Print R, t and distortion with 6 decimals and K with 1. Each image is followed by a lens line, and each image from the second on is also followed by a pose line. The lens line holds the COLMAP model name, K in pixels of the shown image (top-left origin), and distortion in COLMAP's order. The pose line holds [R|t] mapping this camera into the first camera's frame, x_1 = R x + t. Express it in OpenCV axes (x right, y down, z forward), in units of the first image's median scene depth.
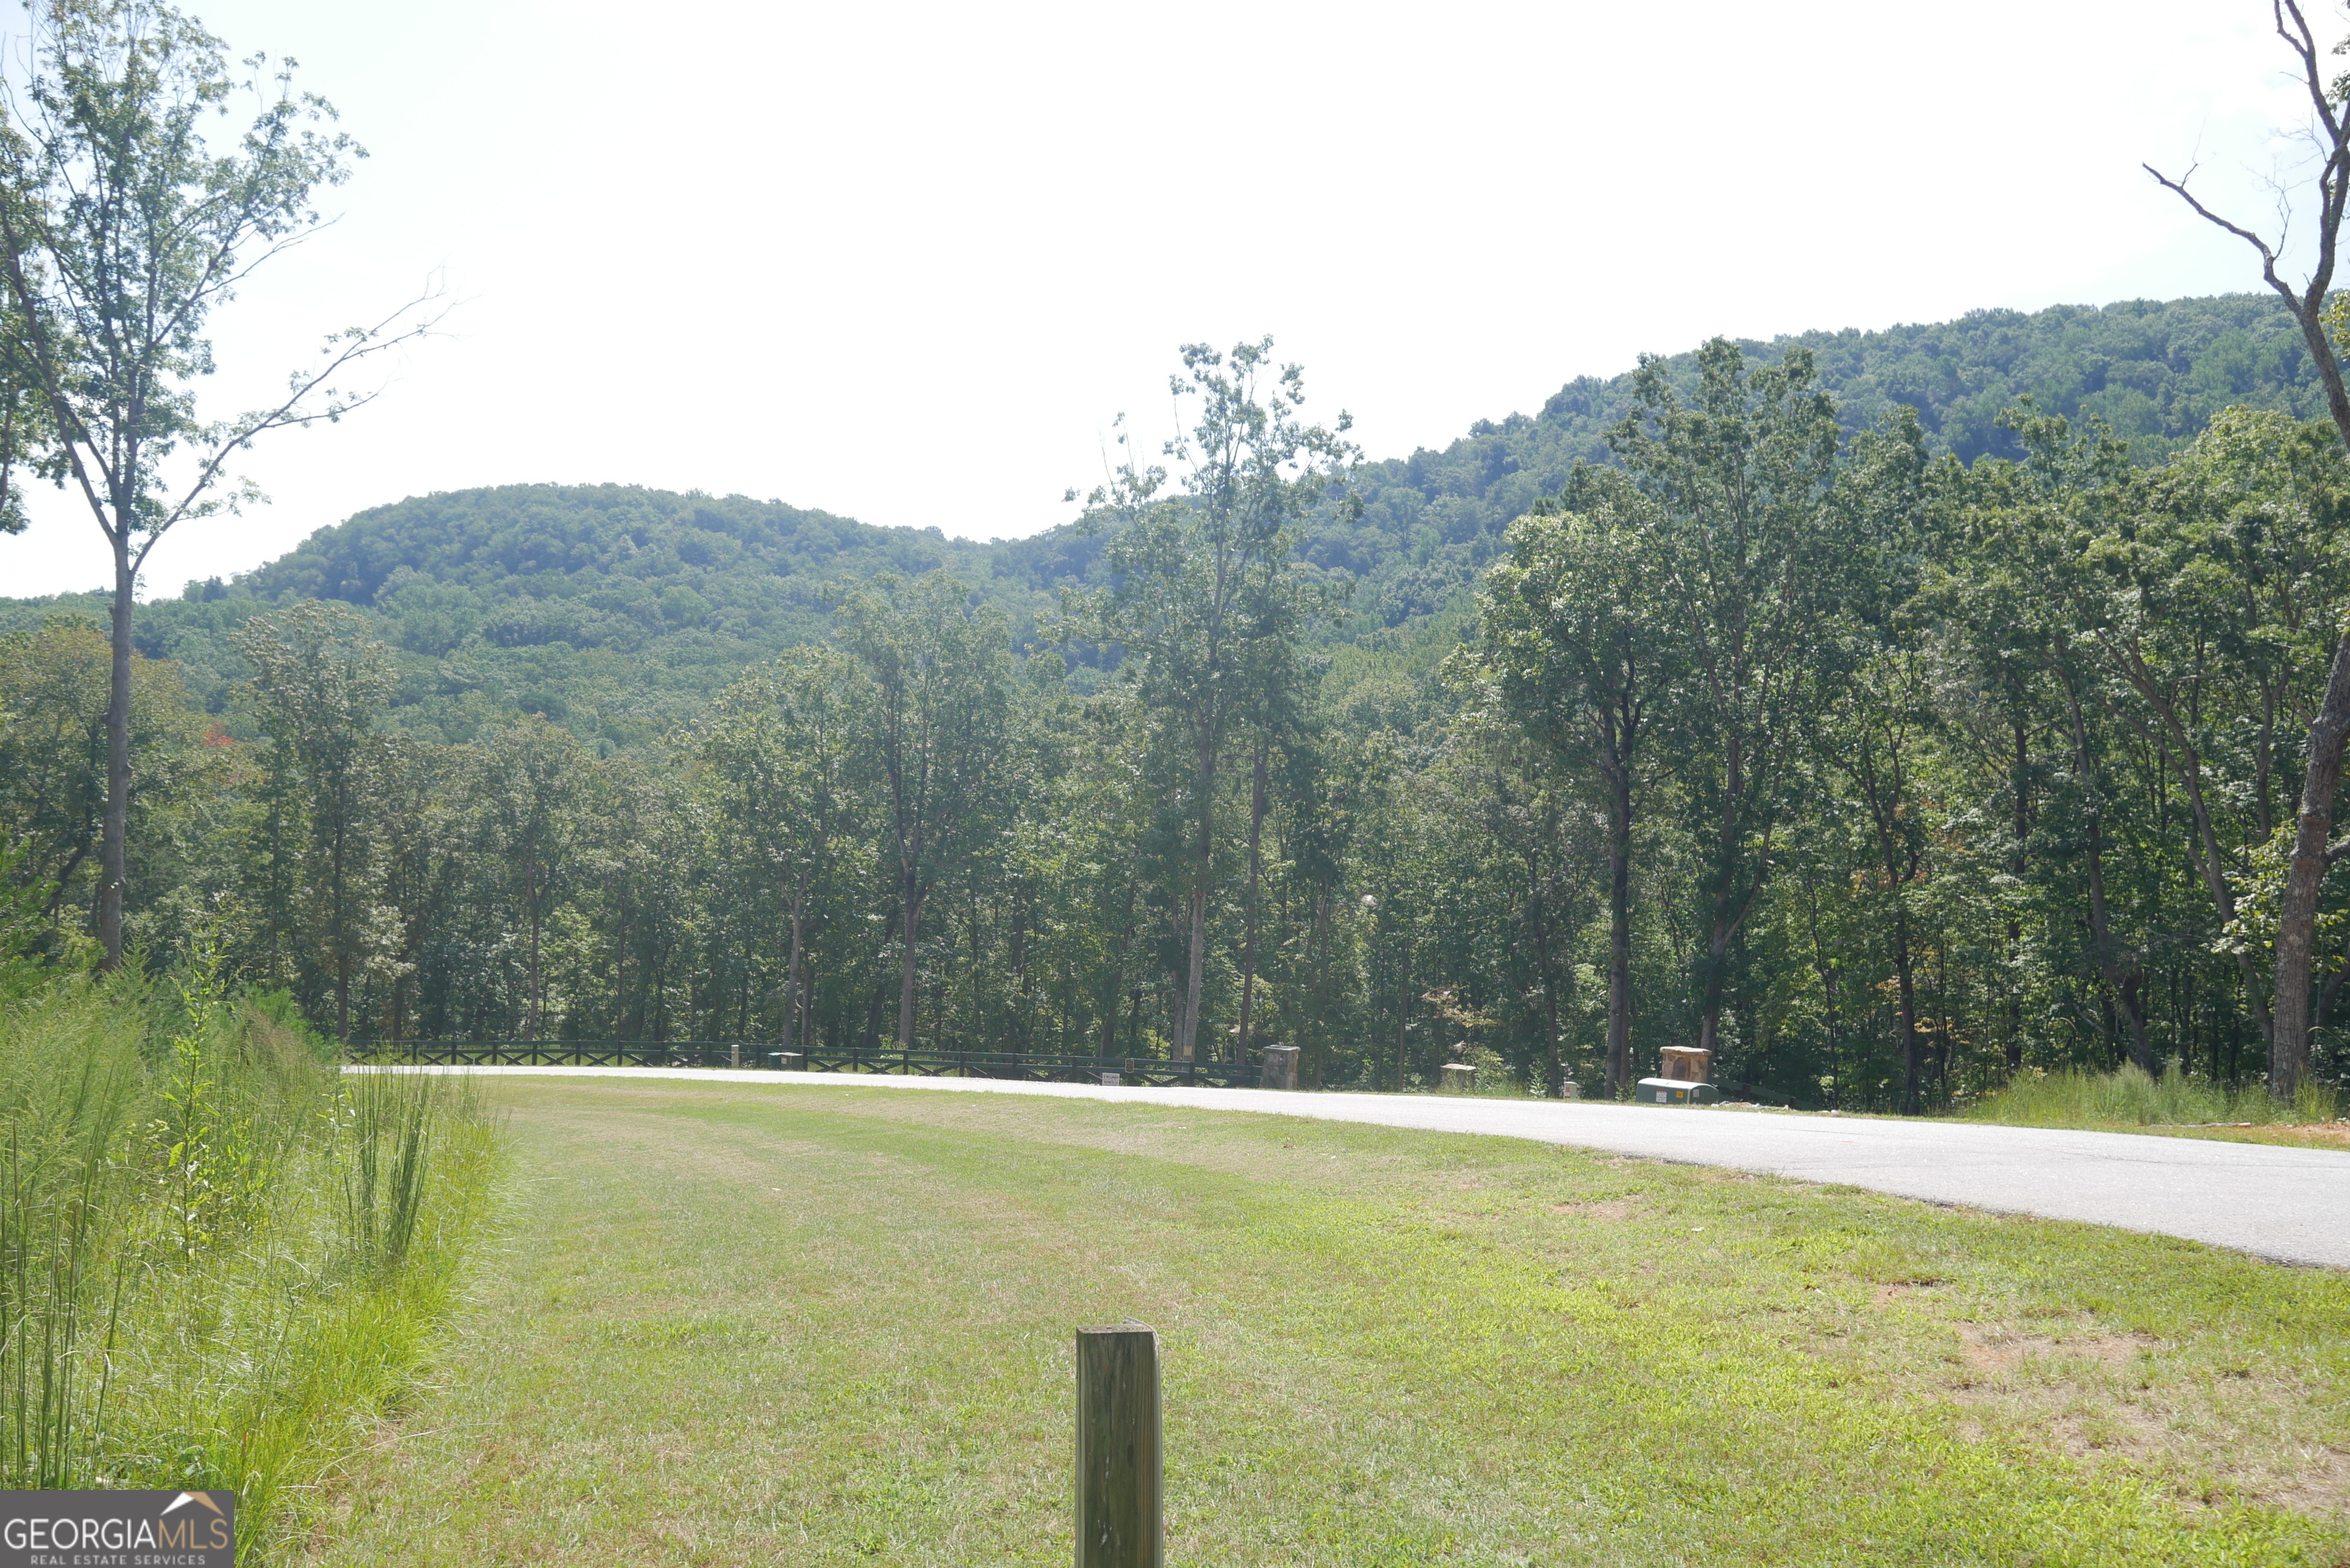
lens RADIAL K [[1953.1, 0, 1148.6], [0, 1953.1, 813.7], [0, 0, 1]] dist [-0.070913, 0.036860]
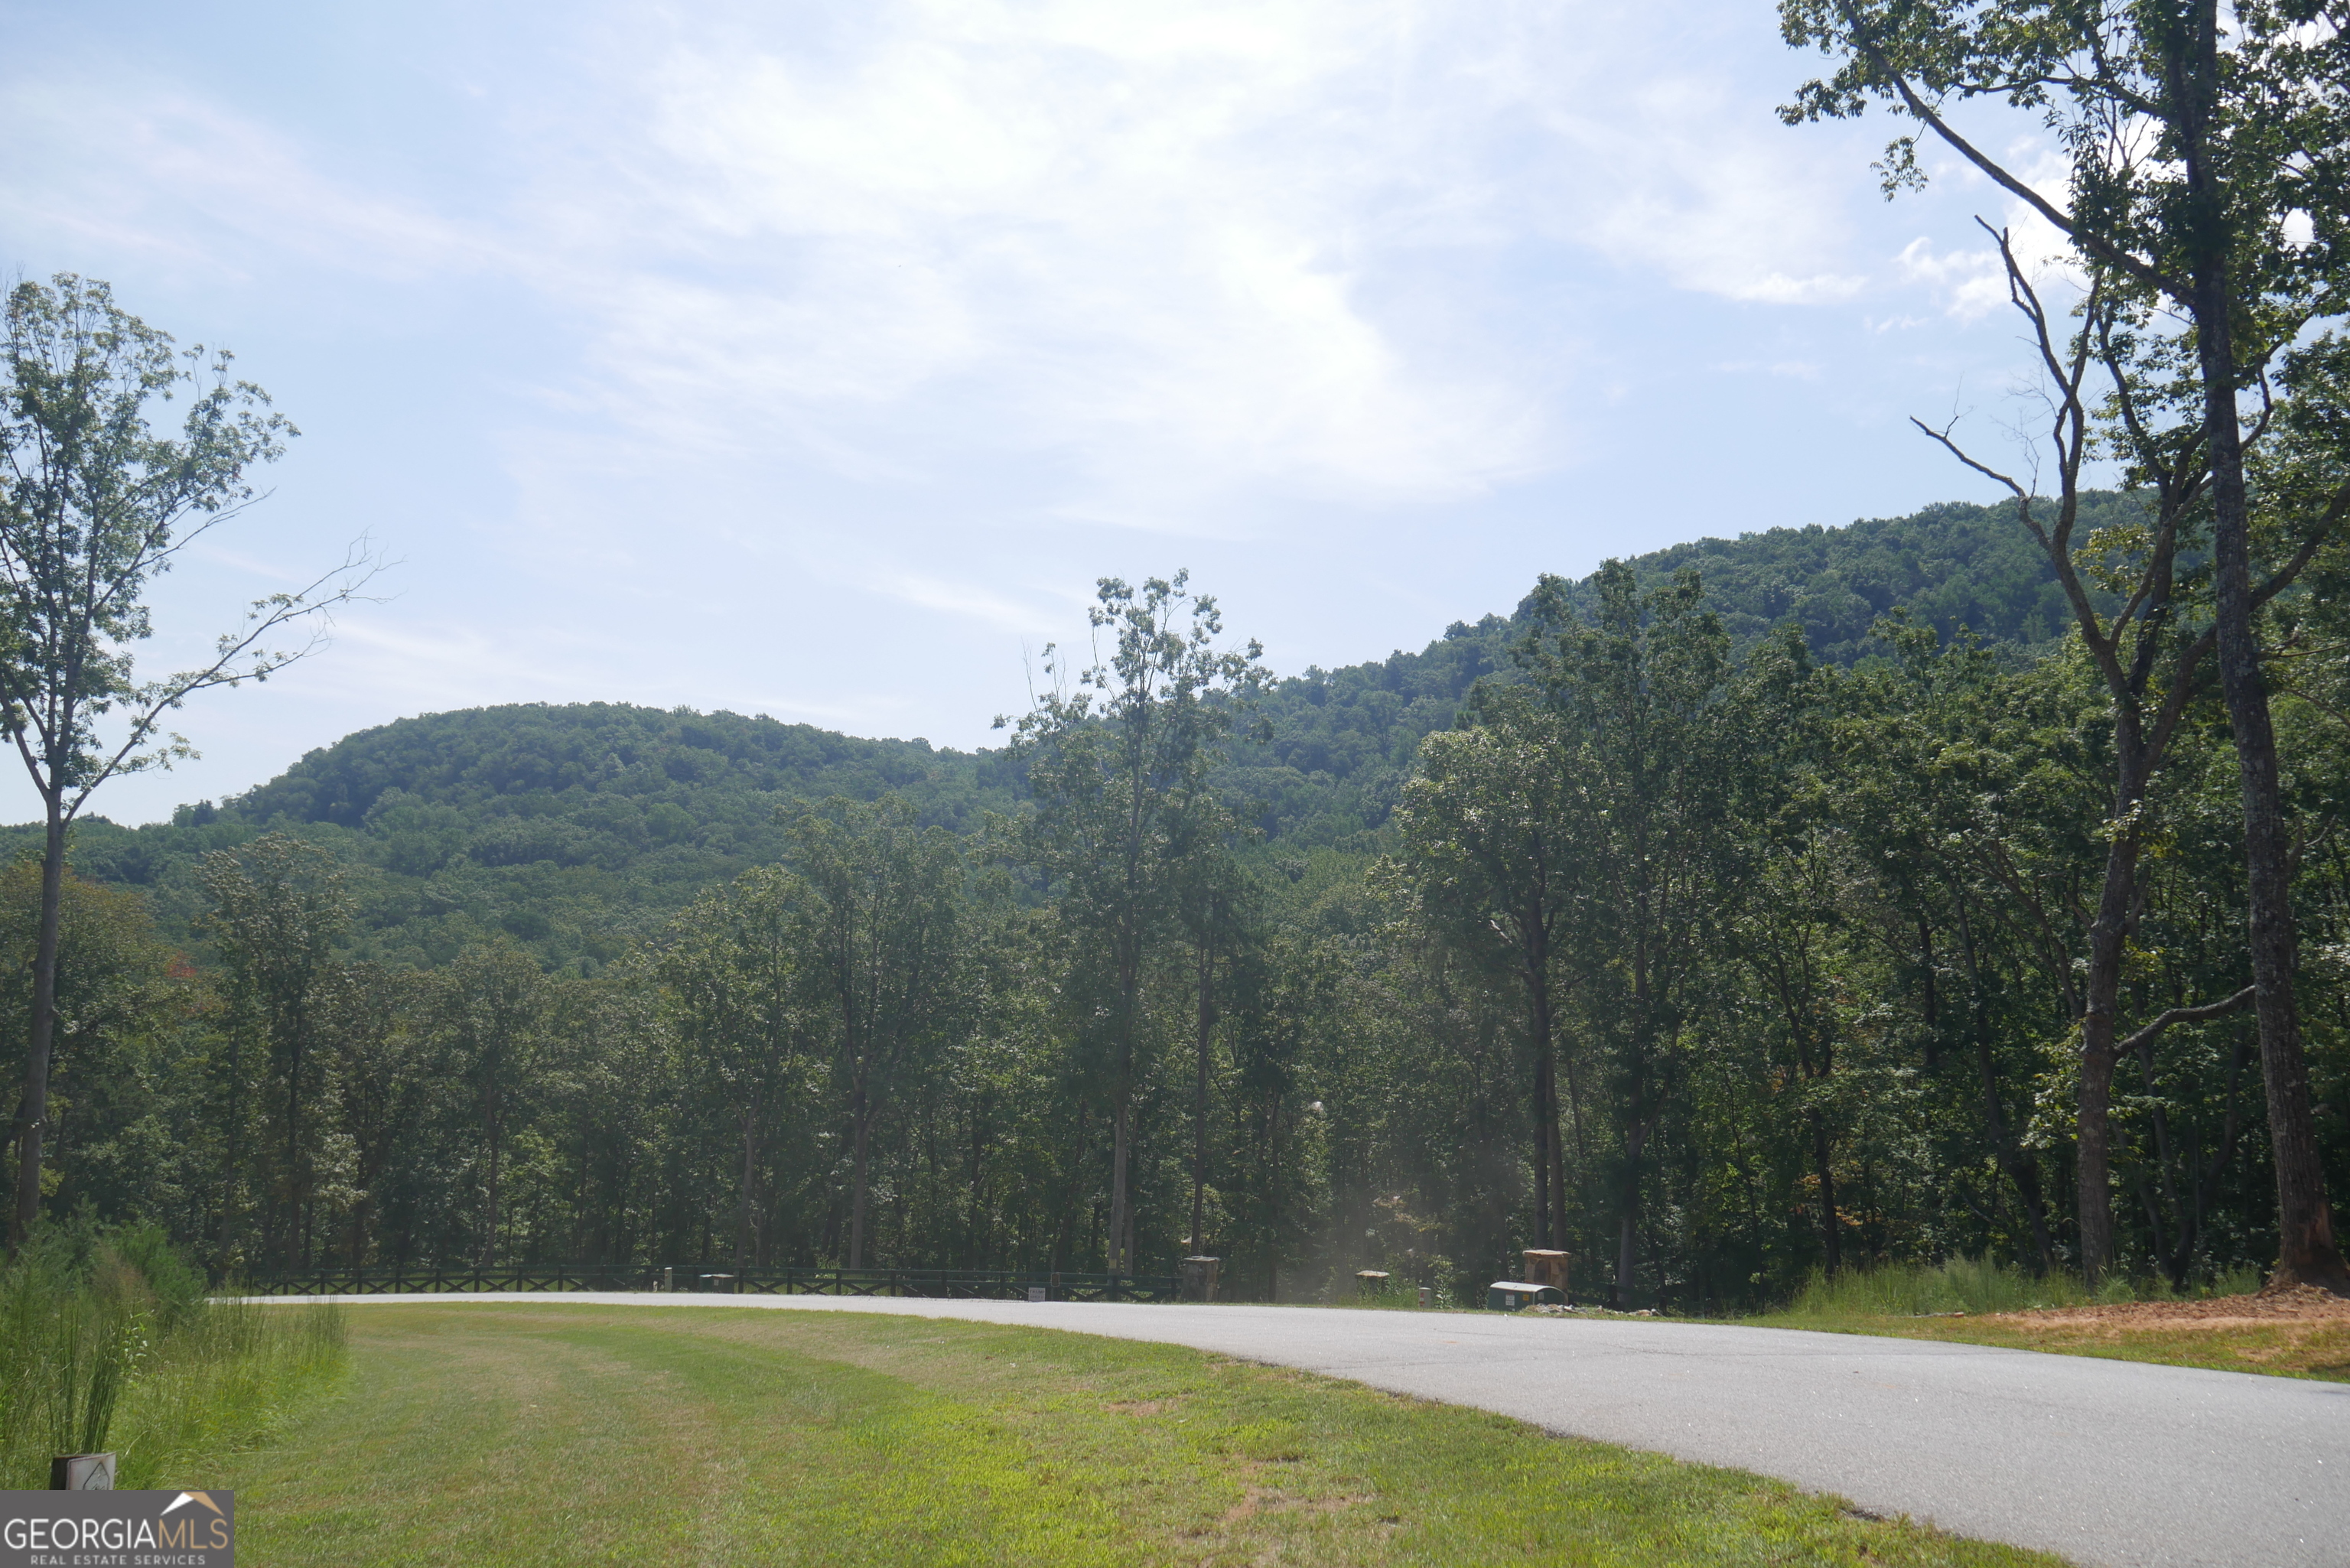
lens RADIAL K [[1953.1, 0, 1168.1], [0, 1953.1, 781.6], [0, 0, 1]] dist [-0.070913, 0.036860]
pose [[0.999670, -0.022060, 0.013192, 0.027835], [0.023485, 0.992498, -0.119988, -0.003779], [-0.010446, 0.120258, 0.992688, -0.024404]]
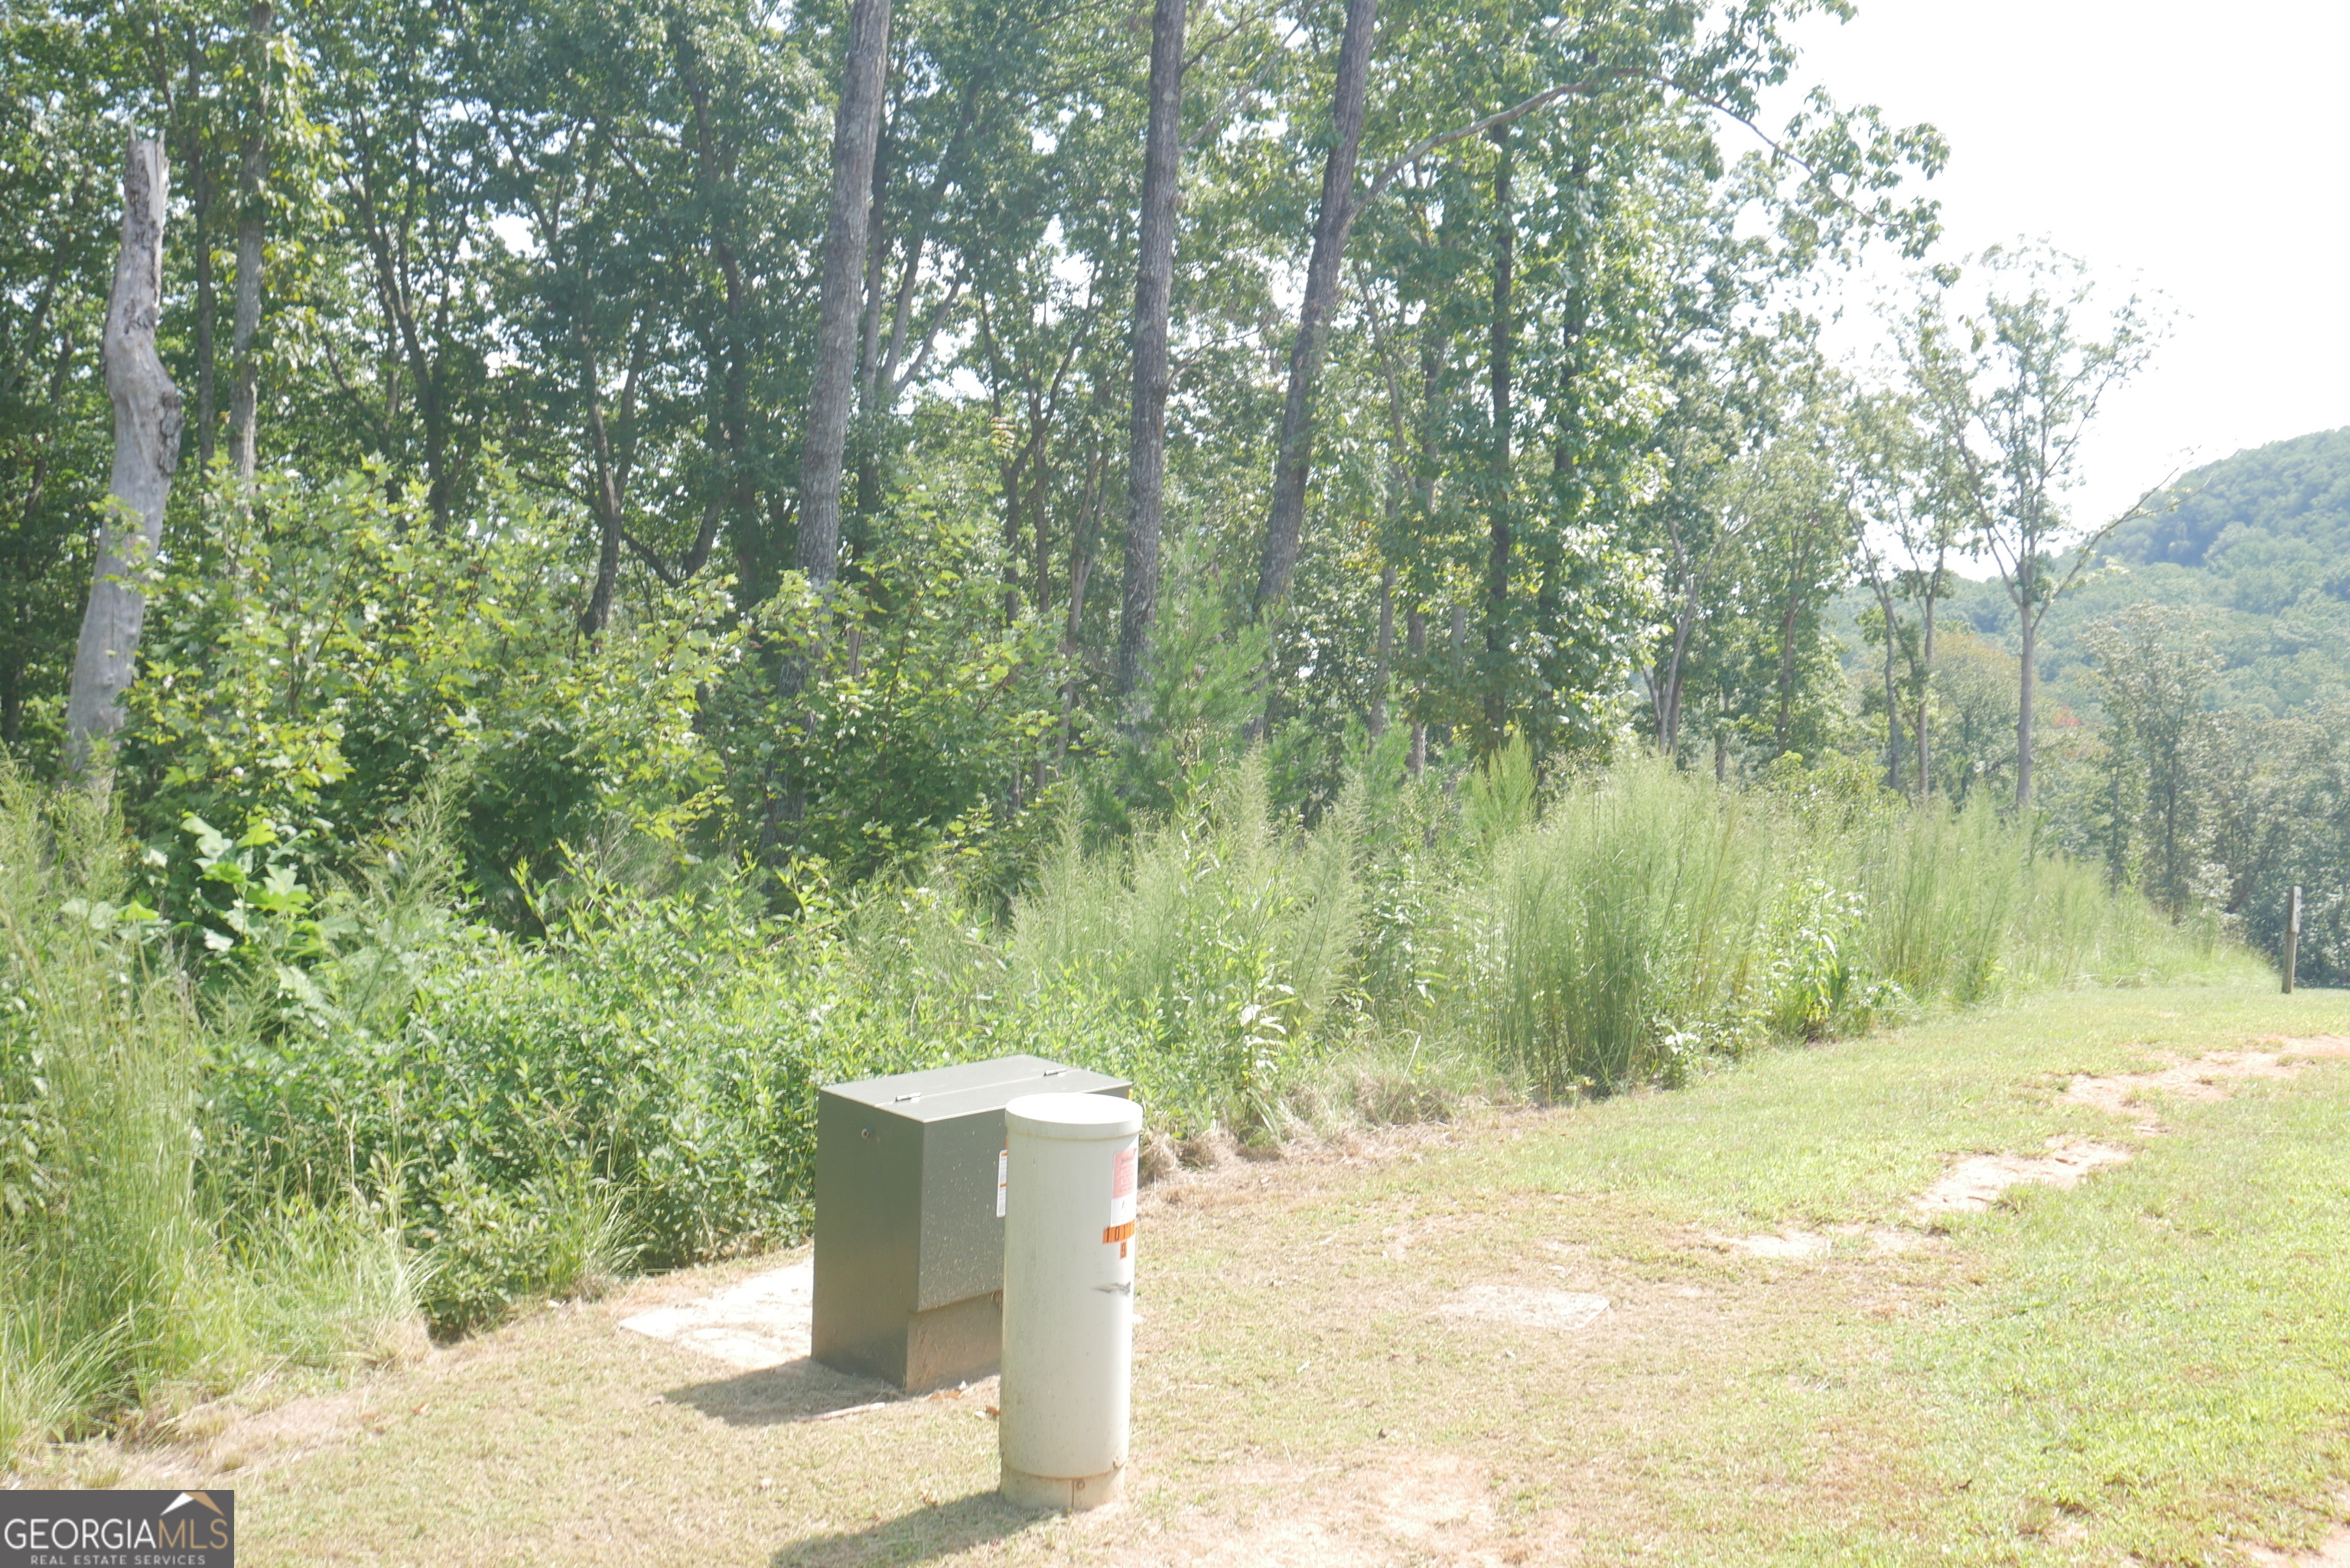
lens RADIAL K [[1953.1, 0, 1160.4], [0, 1953.1, 806.9], [0, 0, 1]] dist [-0.070913, 0.036860]
pose [[0.637922, 0.012549, -0.769999, 0.082717], [0.001013, 0.999853, 0.017134, -0.005878], [0.770100, -0.011710, 0.637816, -0.206567]]
